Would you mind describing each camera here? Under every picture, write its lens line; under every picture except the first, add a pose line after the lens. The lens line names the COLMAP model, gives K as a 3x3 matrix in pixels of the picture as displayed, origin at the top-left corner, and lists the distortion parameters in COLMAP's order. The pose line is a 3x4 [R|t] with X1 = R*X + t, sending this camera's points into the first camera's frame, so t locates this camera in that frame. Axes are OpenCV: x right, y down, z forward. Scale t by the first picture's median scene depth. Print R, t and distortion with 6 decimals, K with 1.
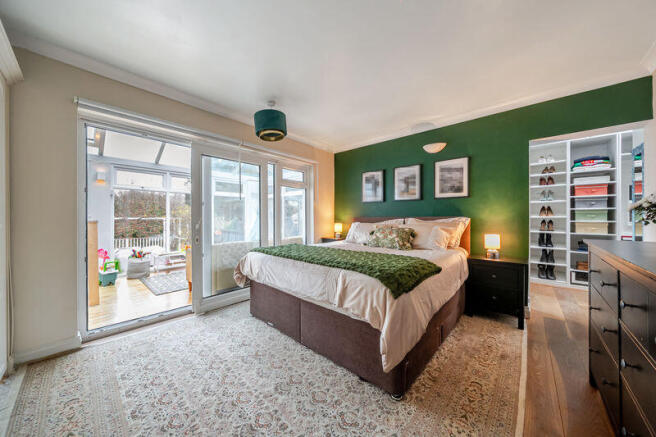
lens RADIAL K [[228.4, 0, 329.8], [0, 228.4, 217.5], [0, 0, 1]] dist [-0.008682, -0.000106]
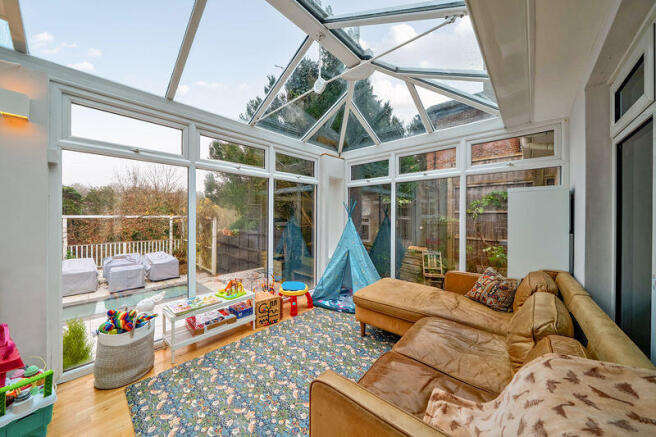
lens RADIAL K [[228.4, 0, 326.9], [0, 228.4, 214.6], [0, 0, 1]] dist [-0.008682, -0.000106]
pose [[0.999863, 0.001959, -0.016421, -0.473067], [-0.001947, 0.999998, 0.000751, -0.015561], [0.016422, -0.000719, 0.999865, 0.594532]]
